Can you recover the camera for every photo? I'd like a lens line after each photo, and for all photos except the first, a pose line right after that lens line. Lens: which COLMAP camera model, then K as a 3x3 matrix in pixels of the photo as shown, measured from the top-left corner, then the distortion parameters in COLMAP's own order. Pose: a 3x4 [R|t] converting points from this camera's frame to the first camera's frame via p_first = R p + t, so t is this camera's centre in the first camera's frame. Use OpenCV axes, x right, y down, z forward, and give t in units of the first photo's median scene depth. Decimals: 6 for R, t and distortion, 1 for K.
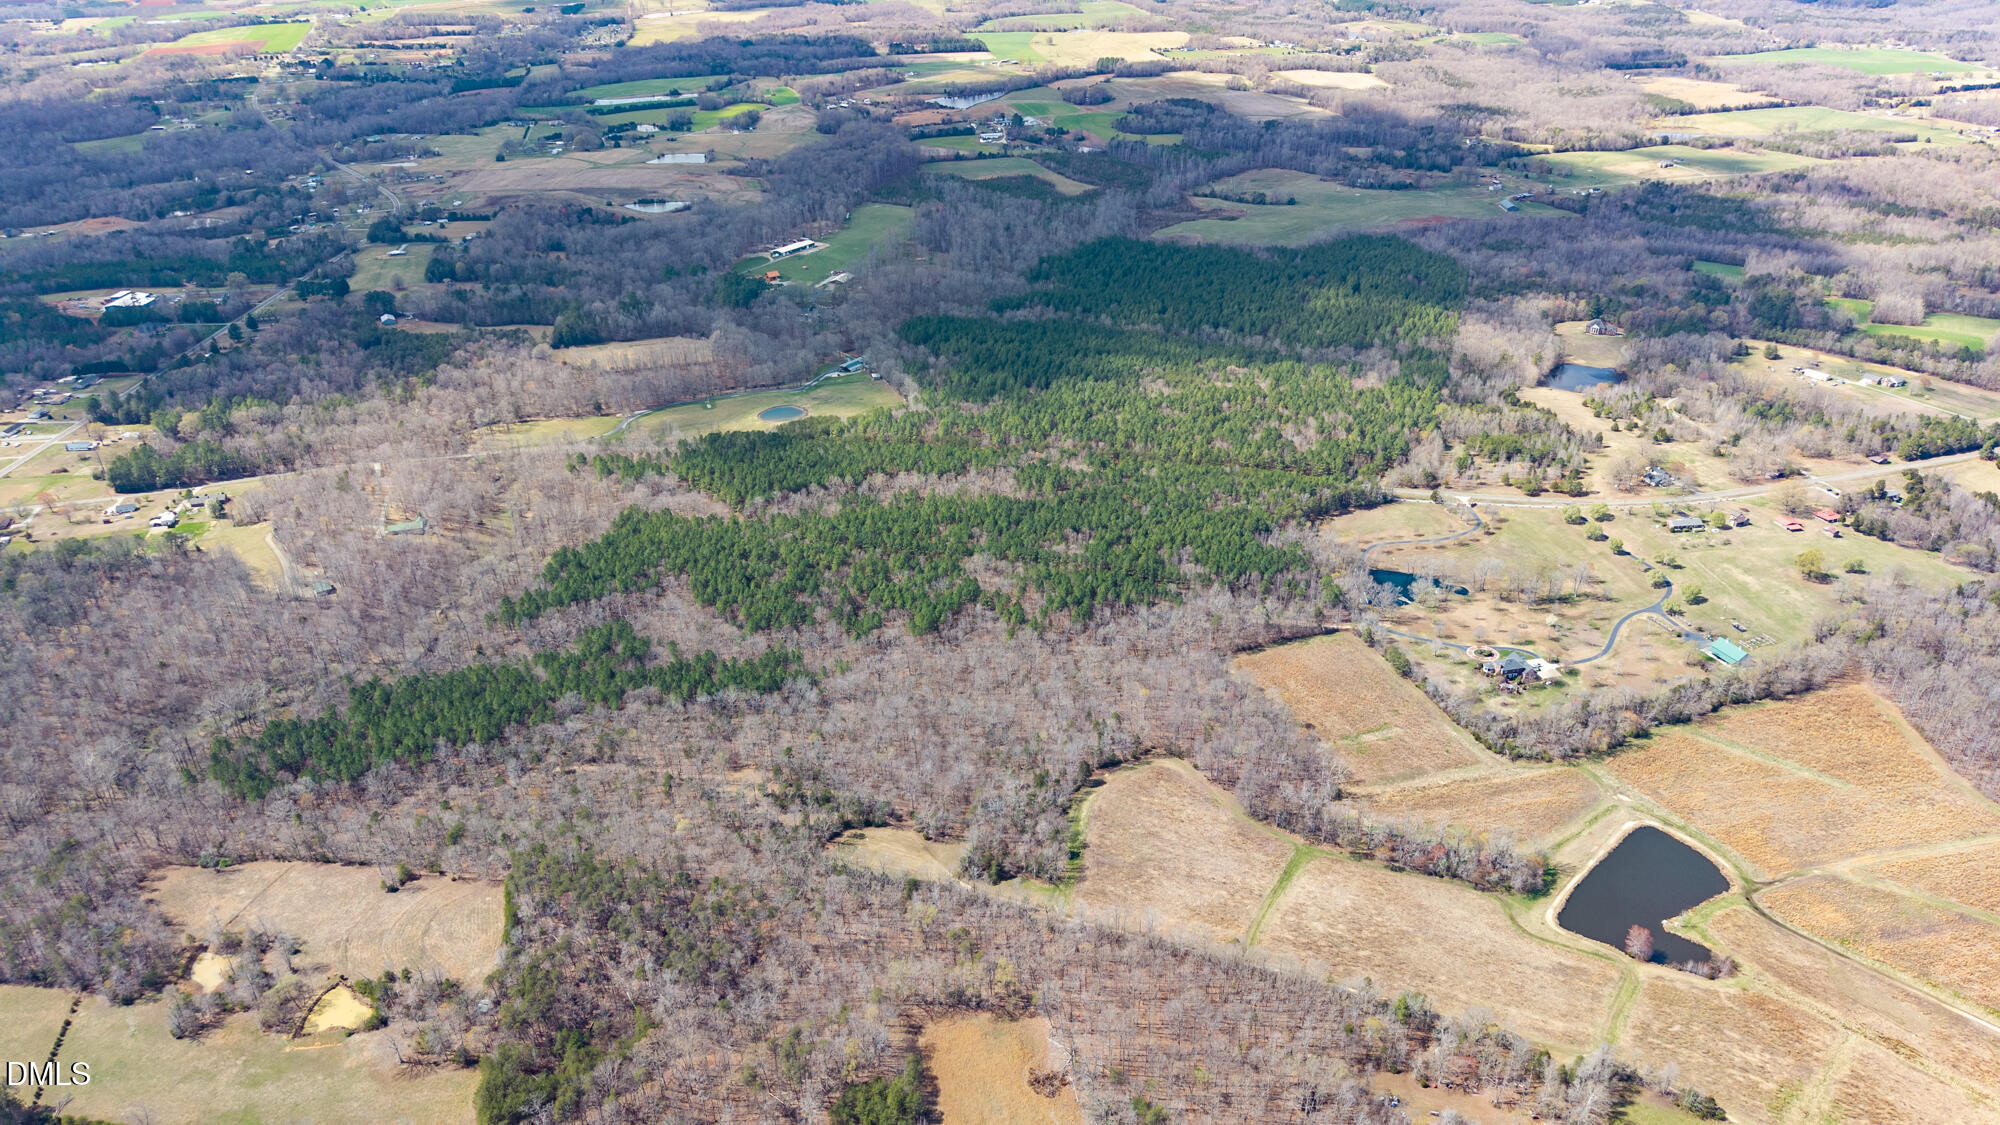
lens RADIAL K [[1342.6, 0, 995.8], [0, 1342.6, 565.8], [0, 0, 1]] dist [0.016920, -0.018524]
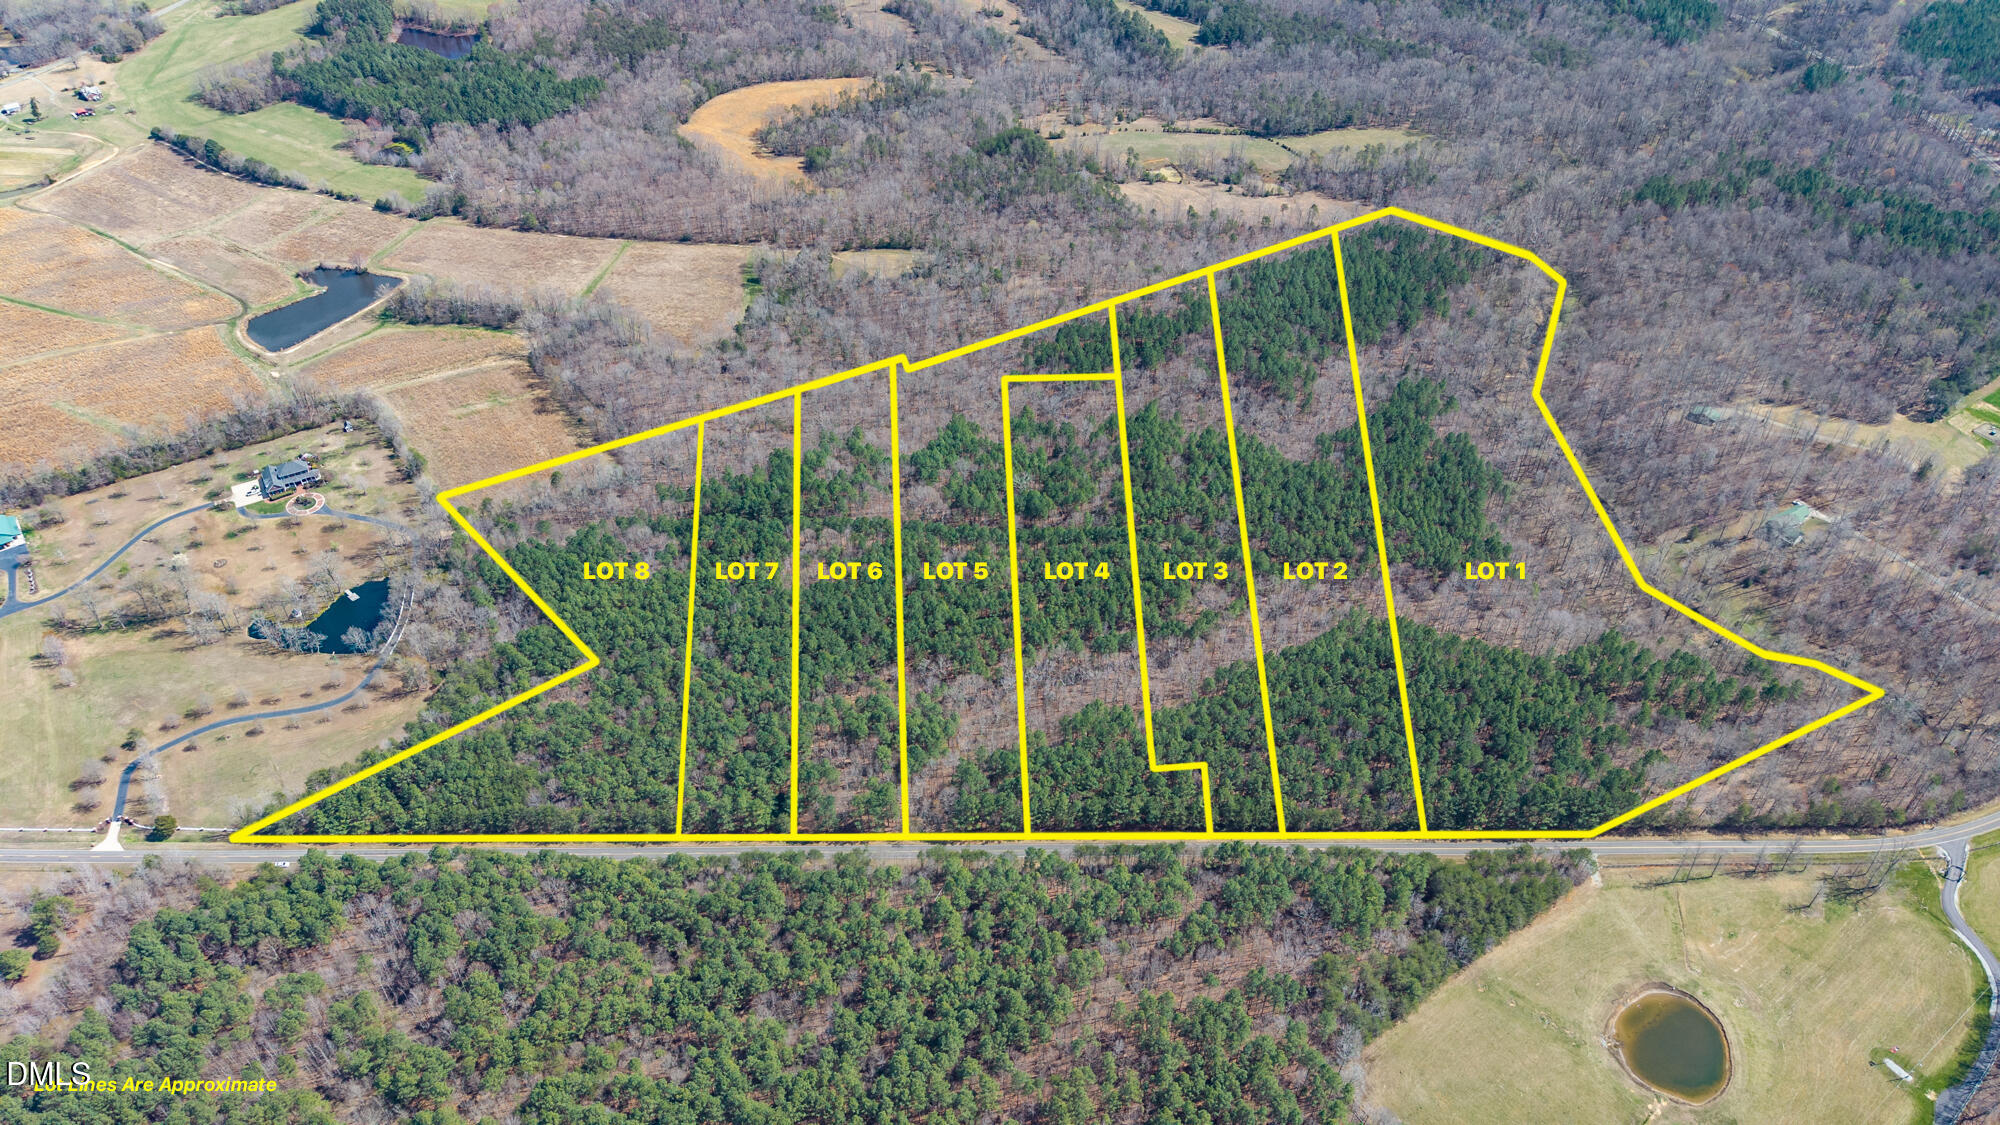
lens RADIAL K [[1342.6, 0, 1005.4], [0, 1342.6, 559.6], [0, 0, 1]] dist [0.016920, -0.018524]
pose [[-0.958526, 0.196664, -0.206277, 0.046839], [-0.120791, 0.375228, 0.919029, -0.300570], [0.258141, 0.905830, -0.335910, 0.566228]]
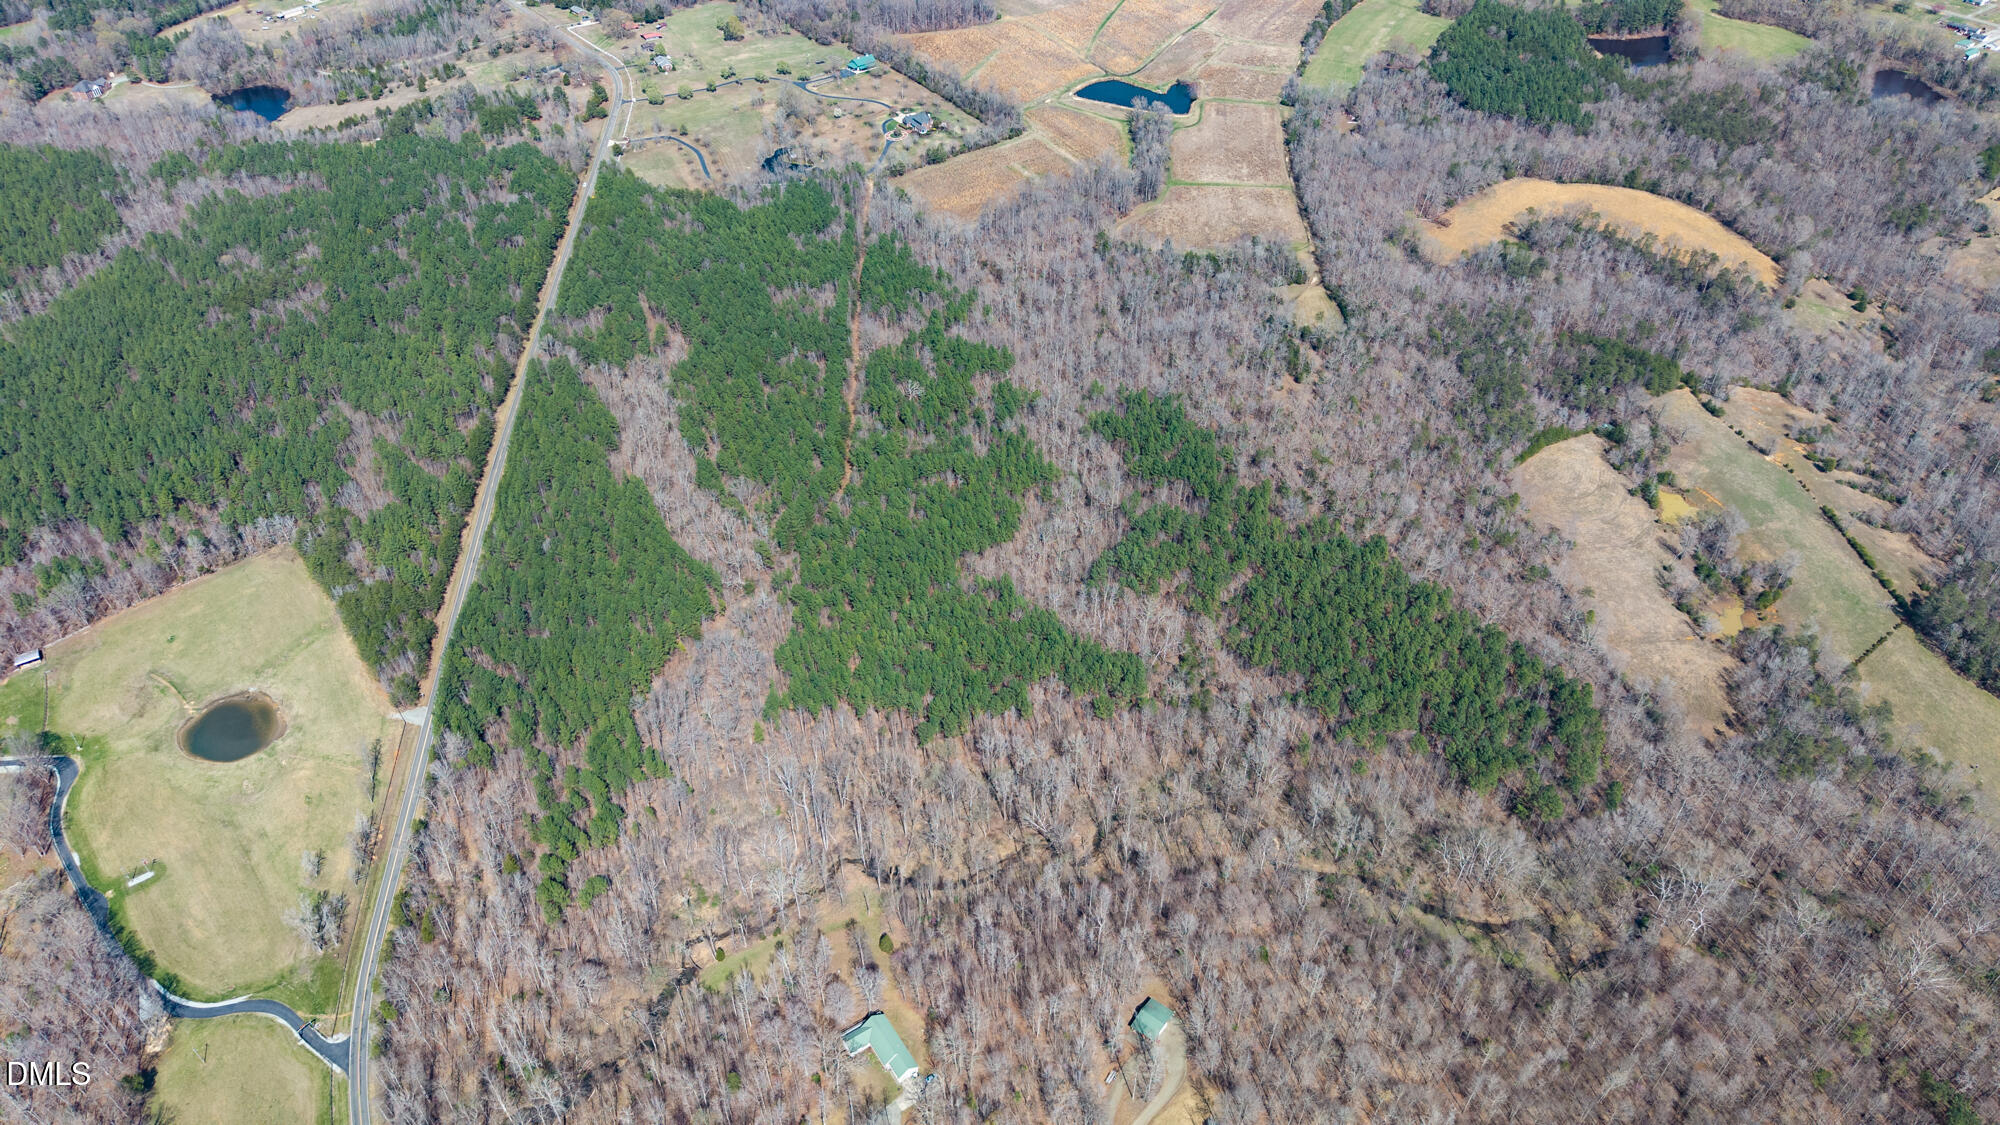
lens RADIAL K [[1342.6, 0, 998.3], [0, 1342.6, 554.8], [0, 0, 1]] dist [0.016920, -0.018524]
pose [[-0.333480, -0.599443, 0.727640, -0.341907], [0.447606, 0.578608, 0.681808, -0.215268], [-0.829723, 0.553065, 0.075359, 0.412448]]
